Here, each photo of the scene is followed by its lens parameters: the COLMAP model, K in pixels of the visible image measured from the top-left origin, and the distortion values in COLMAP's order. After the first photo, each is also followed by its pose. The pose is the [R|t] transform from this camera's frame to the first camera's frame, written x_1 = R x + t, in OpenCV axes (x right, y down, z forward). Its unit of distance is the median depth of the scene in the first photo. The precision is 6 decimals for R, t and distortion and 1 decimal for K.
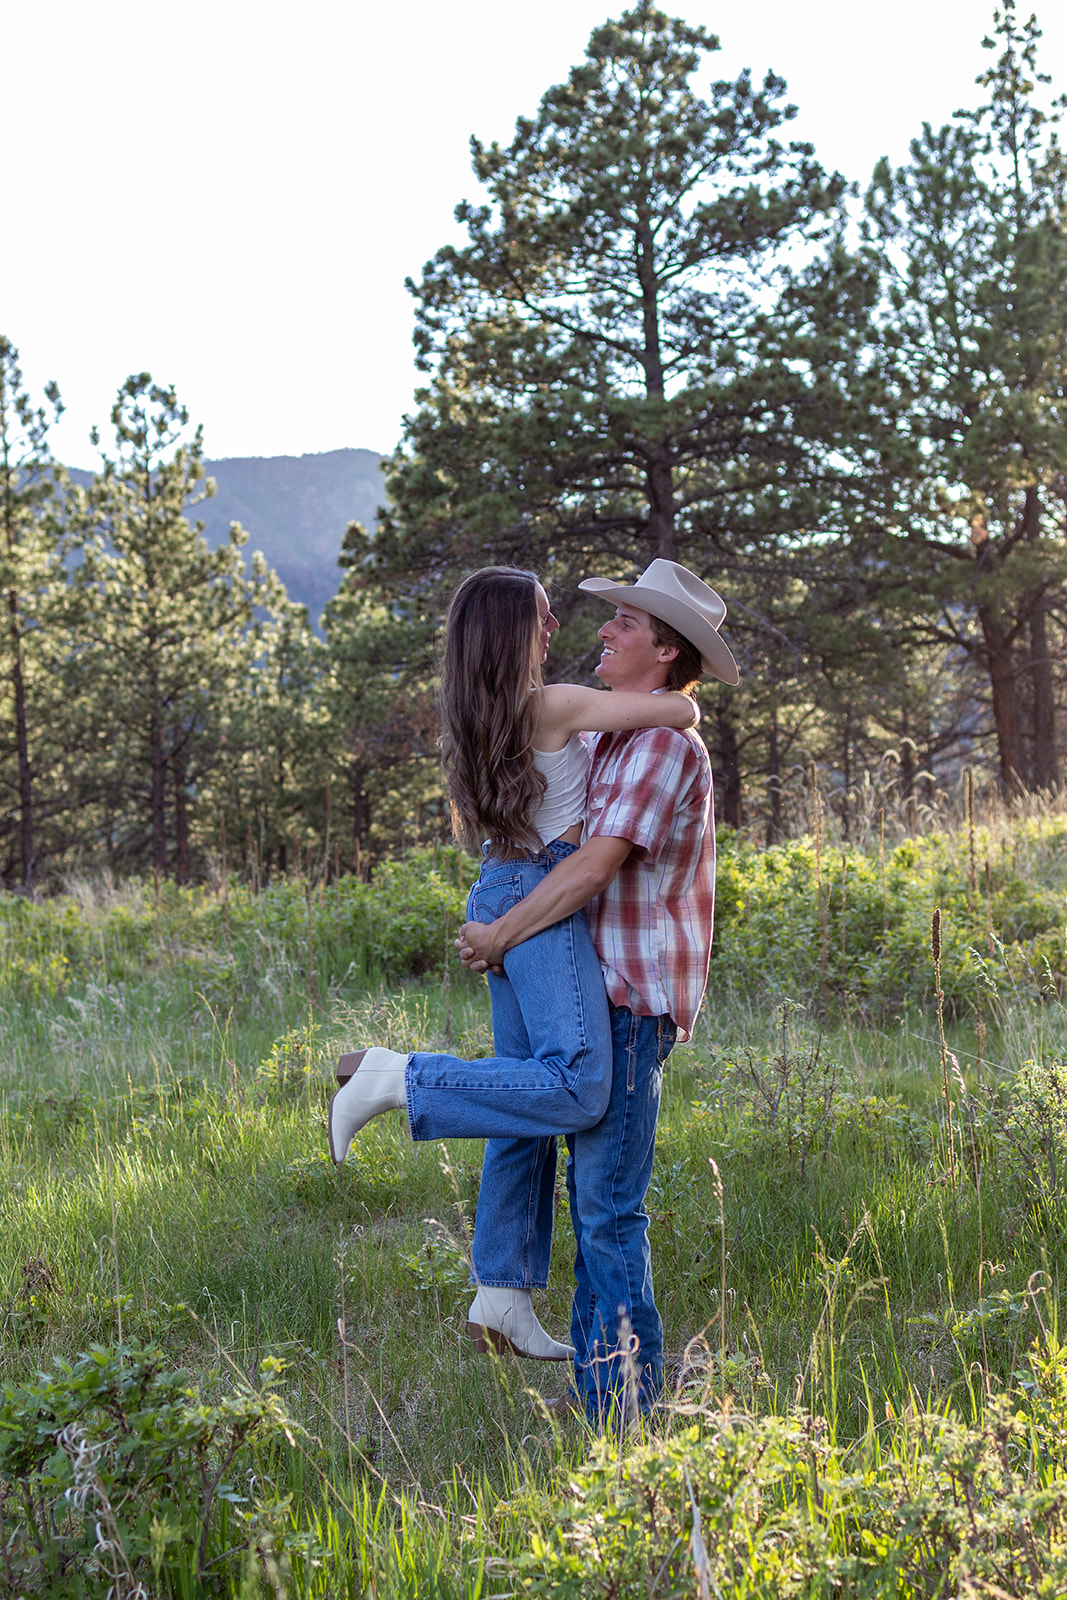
lens RADIAL K [[3189.3, 0, 533.5], [0, 3189.3, 800.0], [0, 0, 1]] dist [0.146565, -0.520650]
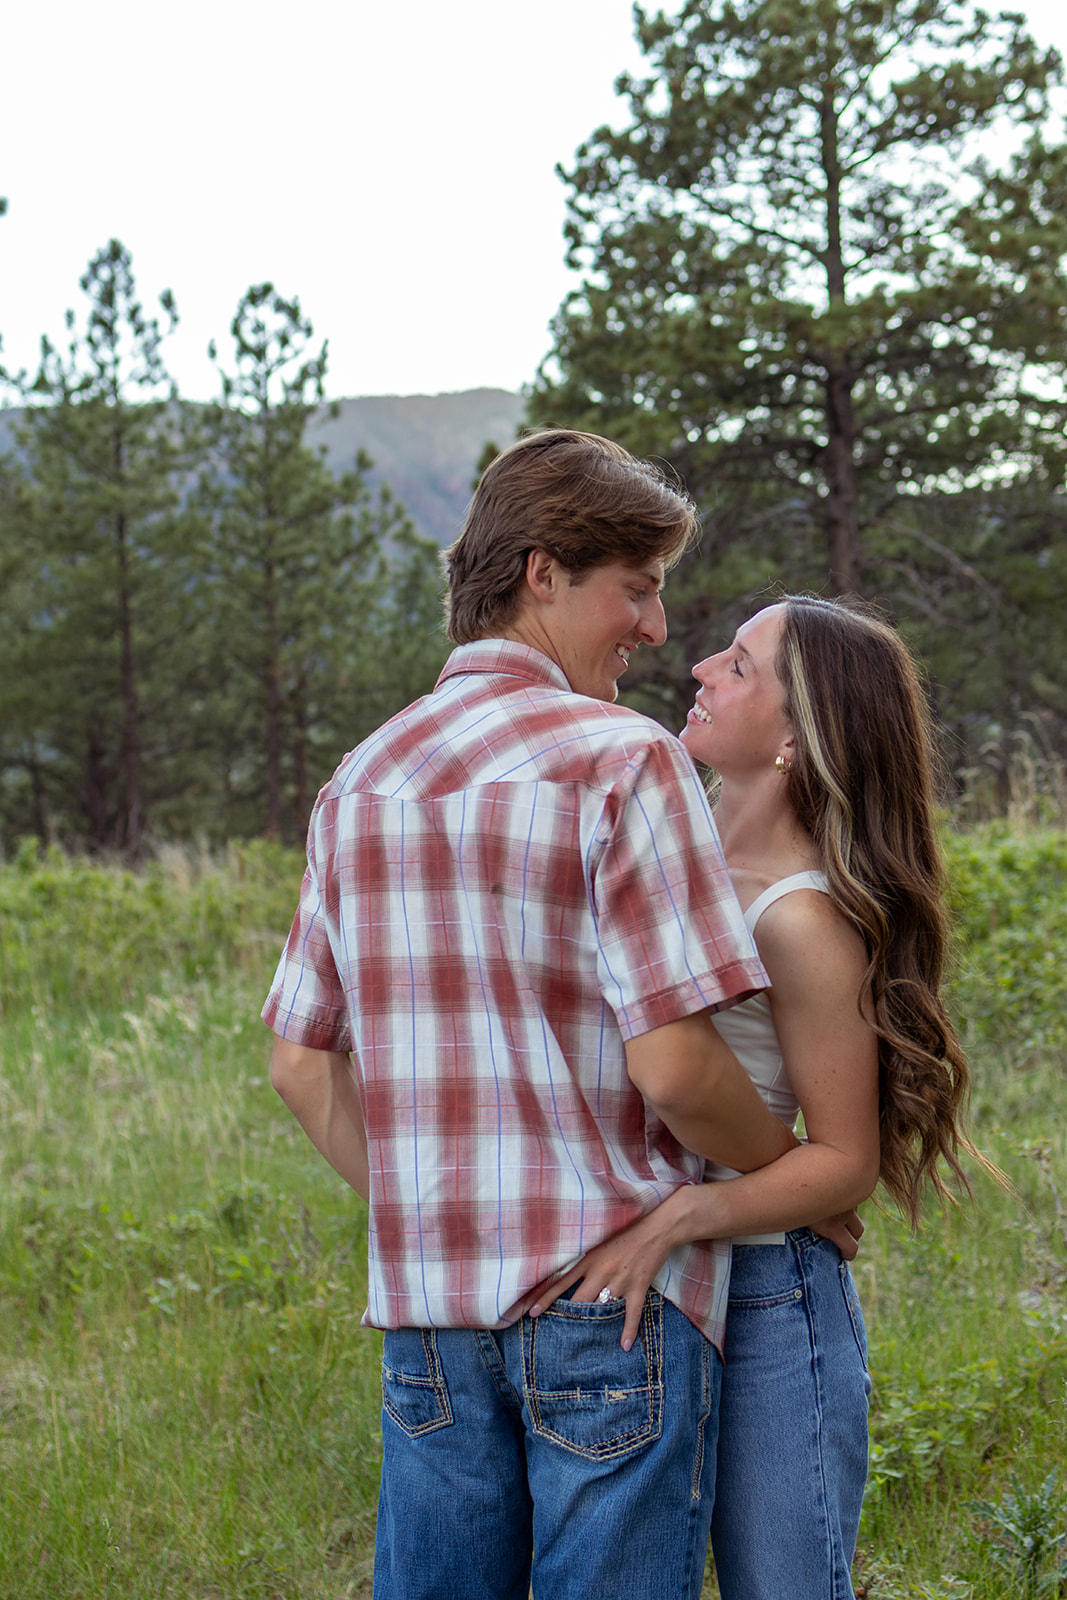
lens RADIAL K [[3189.3, 0, 533.5], [0, 3189.3, 800.0], [0, 0, 1]] dist [0.146565, -0.520650]
pose [[0.999008, 0.020359, -0.039604, -0.007553], [-0.019641, 0.999637, 0.018433, -0.003896], [0.039965, -0.017637, 0.999045, 0.114841]]
